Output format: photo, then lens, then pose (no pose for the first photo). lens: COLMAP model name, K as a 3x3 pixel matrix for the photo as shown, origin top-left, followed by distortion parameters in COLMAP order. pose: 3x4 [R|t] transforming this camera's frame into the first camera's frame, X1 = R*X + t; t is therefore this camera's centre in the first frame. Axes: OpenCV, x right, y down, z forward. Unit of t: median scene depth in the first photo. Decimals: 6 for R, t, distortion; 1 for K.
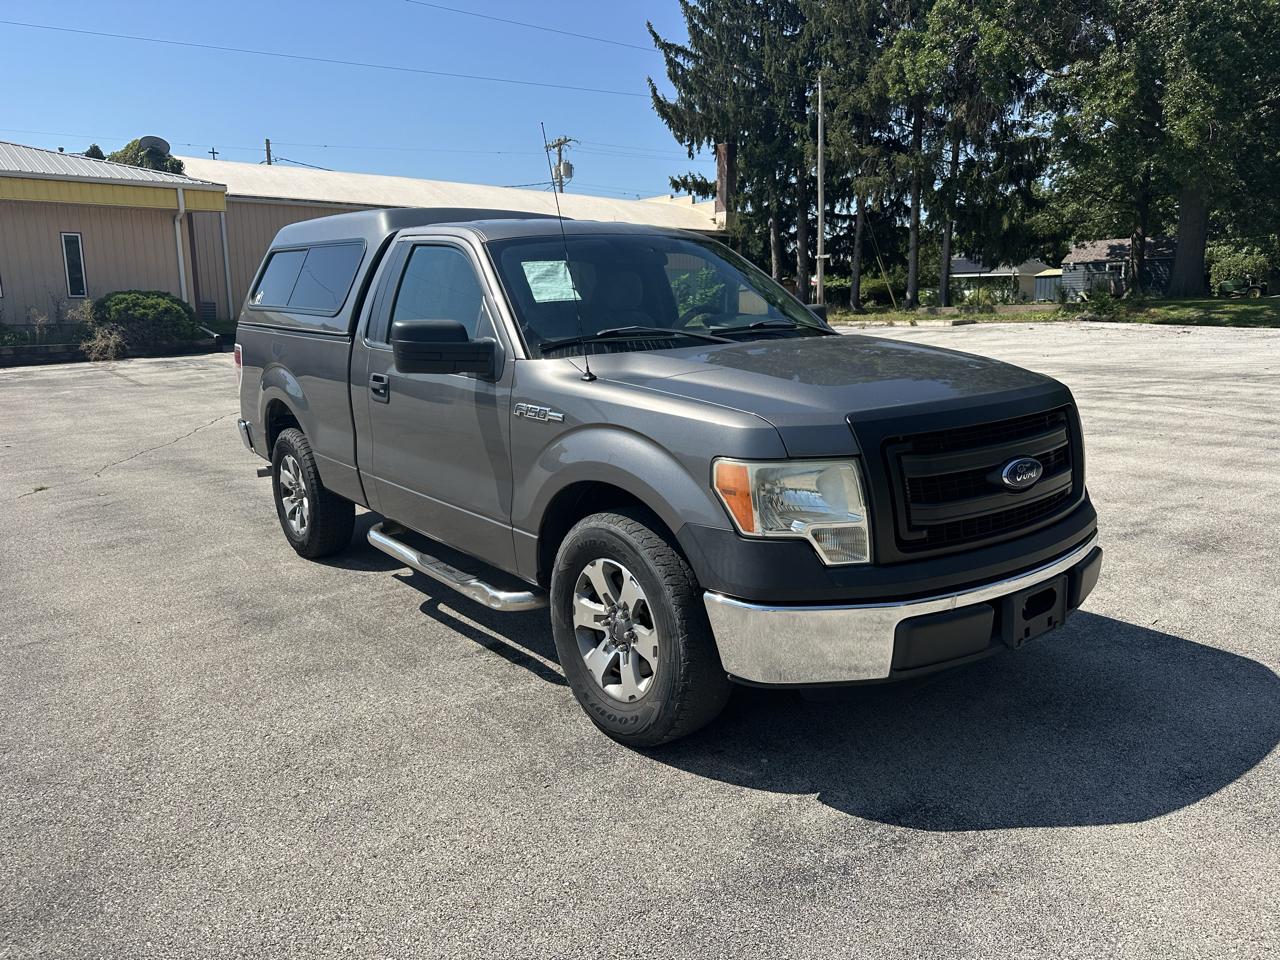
lens RADIAL K [[907.0, 0, 640.7], [0, 907.0, 480.8], [0, 0, 1]] dist [0.028927, -0.038494]
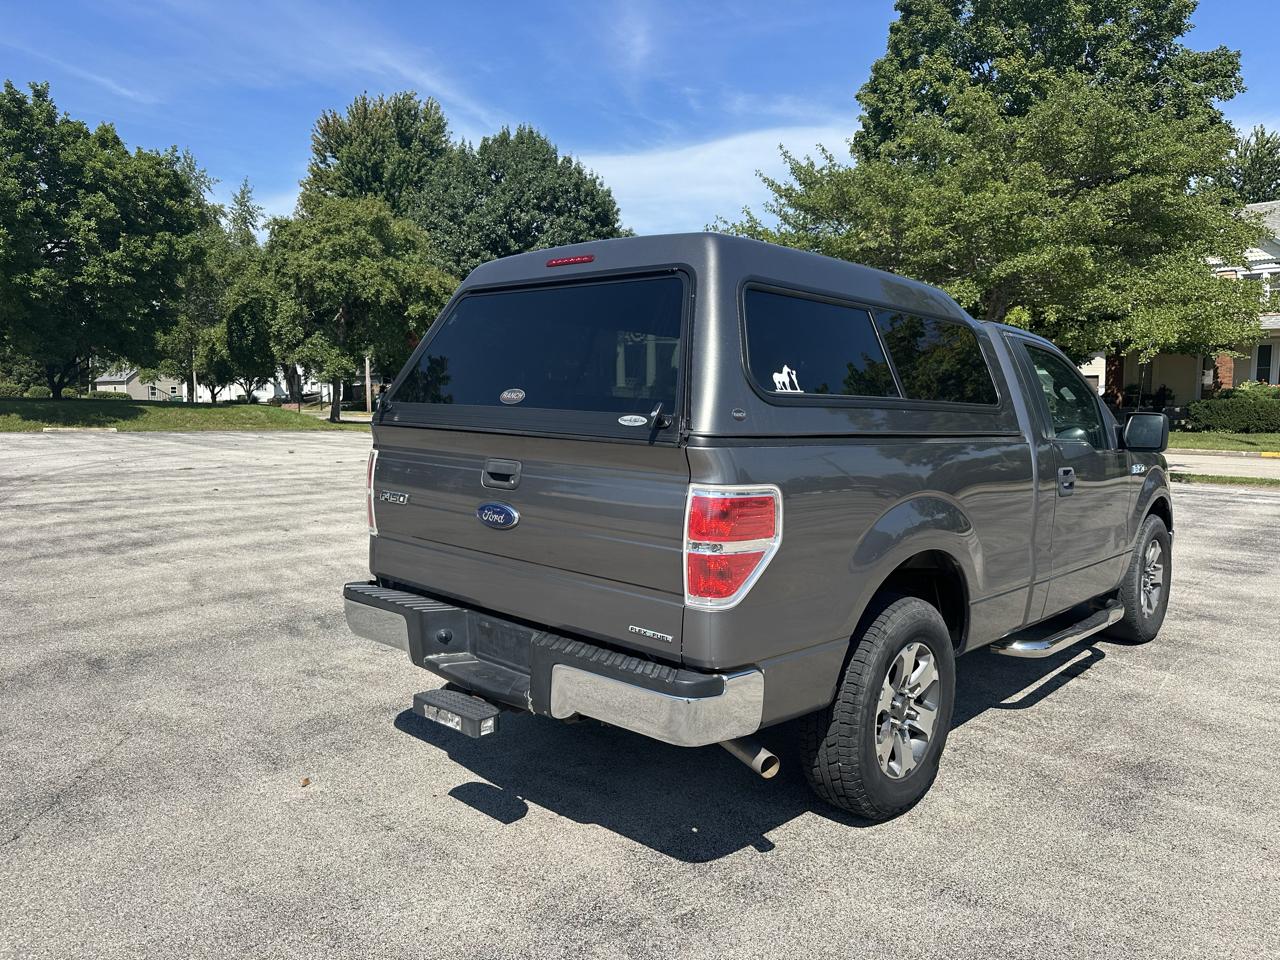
lens RADIAL K [[907.0, 0, 639.0], [0, 907.0, 475.5], [0, 0, 1]] dist [0.028927, -0.038494]
pose [[-0.138128, -0.067834, 0.988089, -0.208676], [0.182923, 0.978741, 0.092764, -0.049677], [-0.973375, 0.193557, -0.122783, 0.270330]]
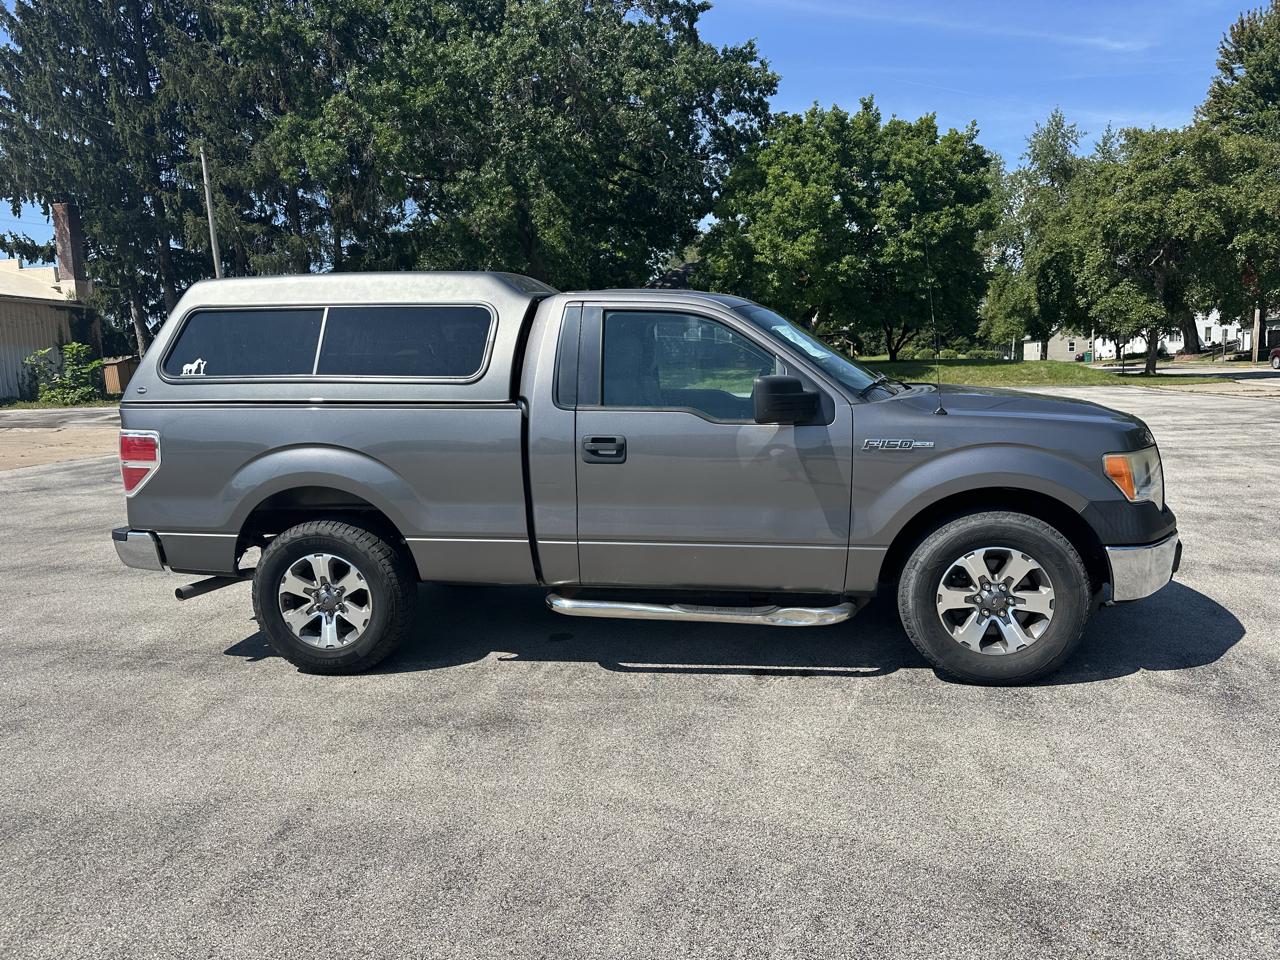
lens RADIAL K [[907.0, 0, 645.7], [0, 907.0, 478.5], [0, 0, 1]] dist [0.028927, -0.038494]
pose [[0.741571, -0.091886, 0.664552, -0.155900], [0.150037, 0.988201, -0.030789, -0.005717], [-0.653882, 0.122540, 0.746607, 0.040329]]
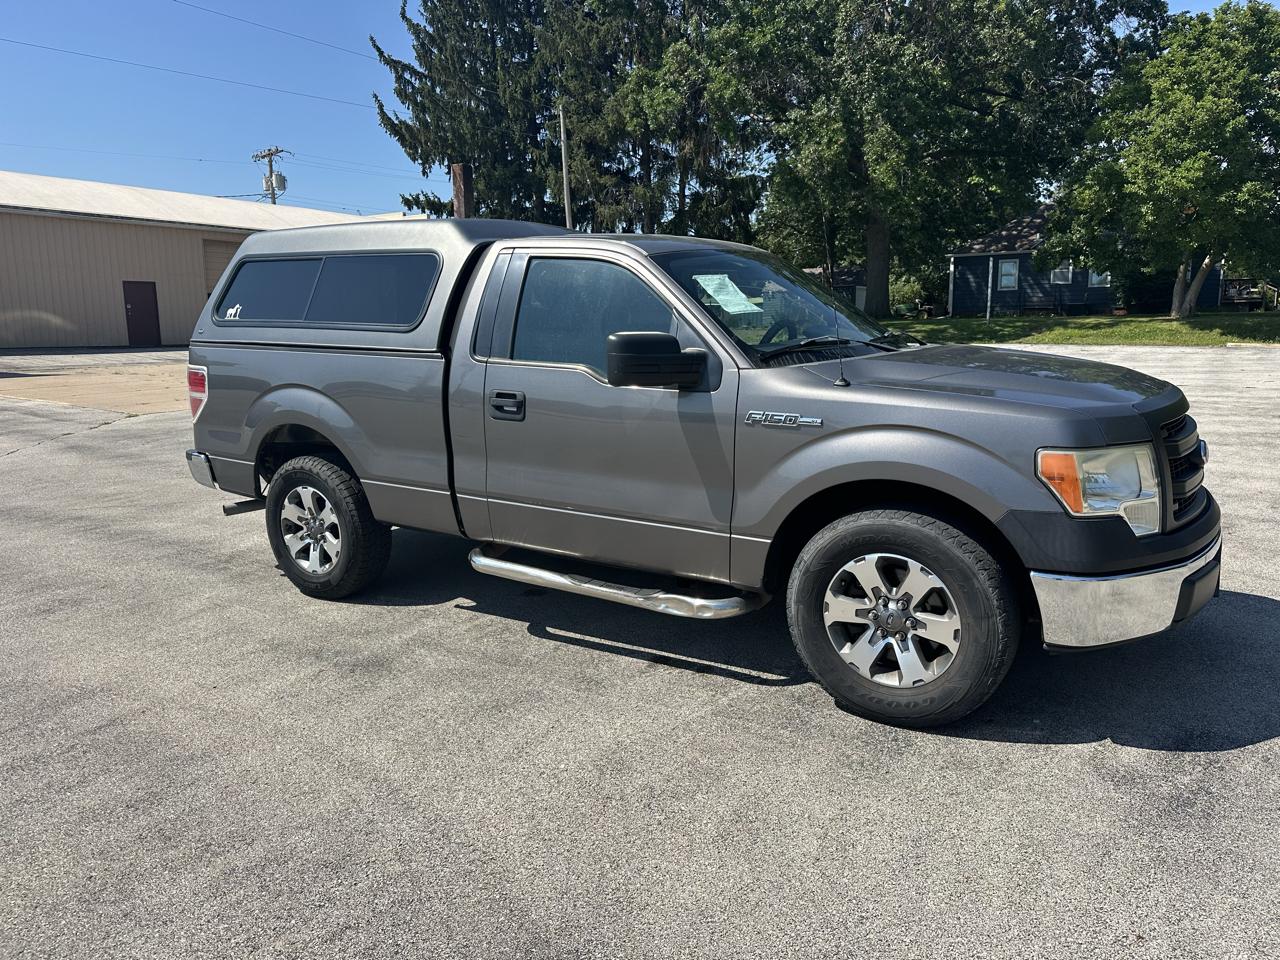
lens RADIAL K [[907.0, 0, 644.8], [0, 907.0, 473.0], [0, 0, 1]] dist [0.028927, -0.038494]
pose [[0.947447, -0.052695, 0.315544, -0.077192], [0.062503, 0.997823, -0.021035, -0.000351], [-0.313748, 0.039652, 0.948678, 0.009638]]
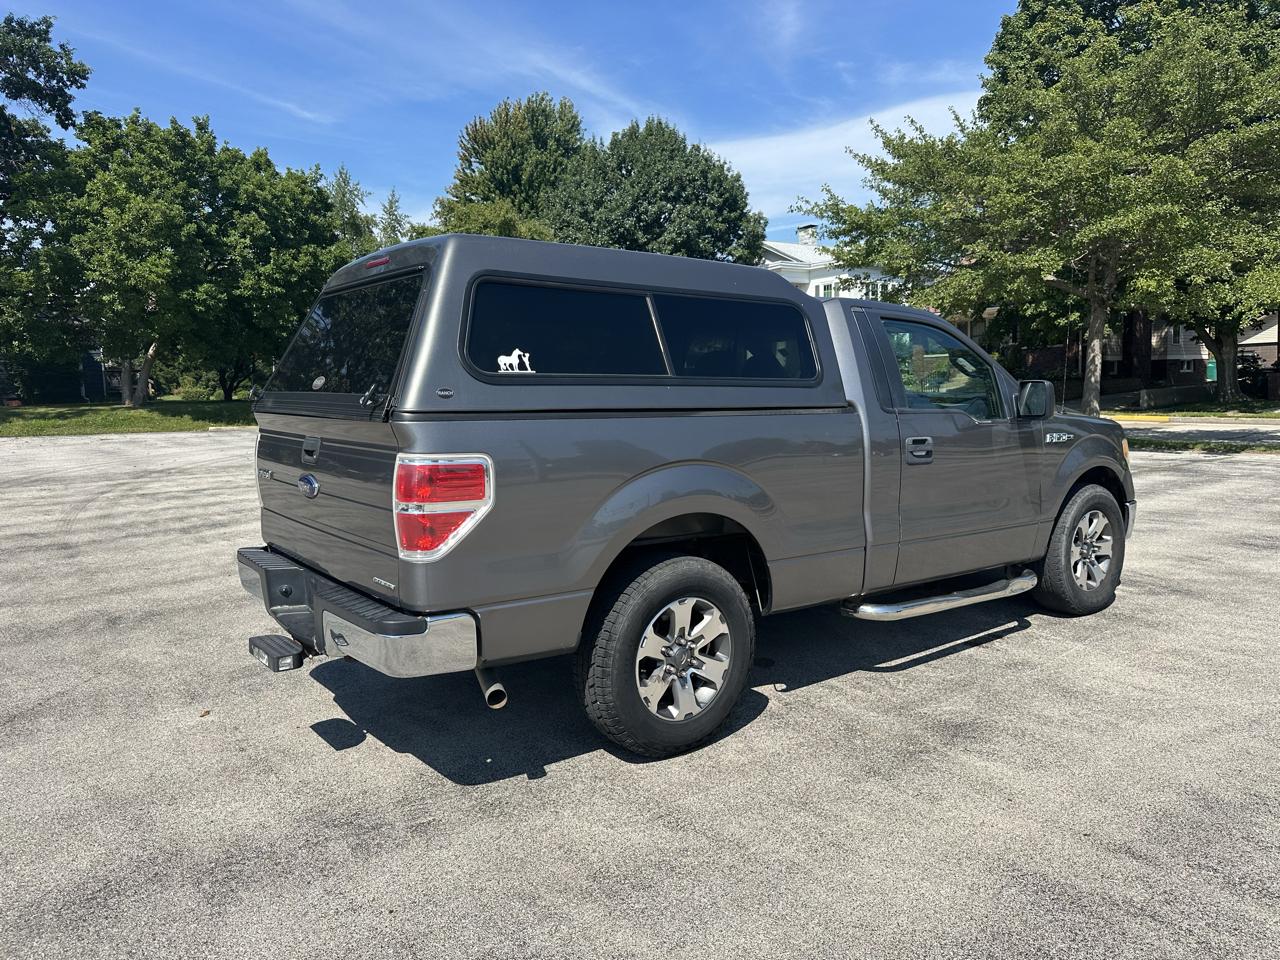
lens RADIAL K [[907.0, 0, 637.7], [0, 907.0, 475.5], [0, 0, 1]] dist [0.028927, -0.038494]
pose [[0.033662, -0.080253, 0.996206, -0.227105], [0.213271, 0.974389, 0.071289, -0.037256], [-0.976413, 0.210062, 0.049915, 0.216332]]
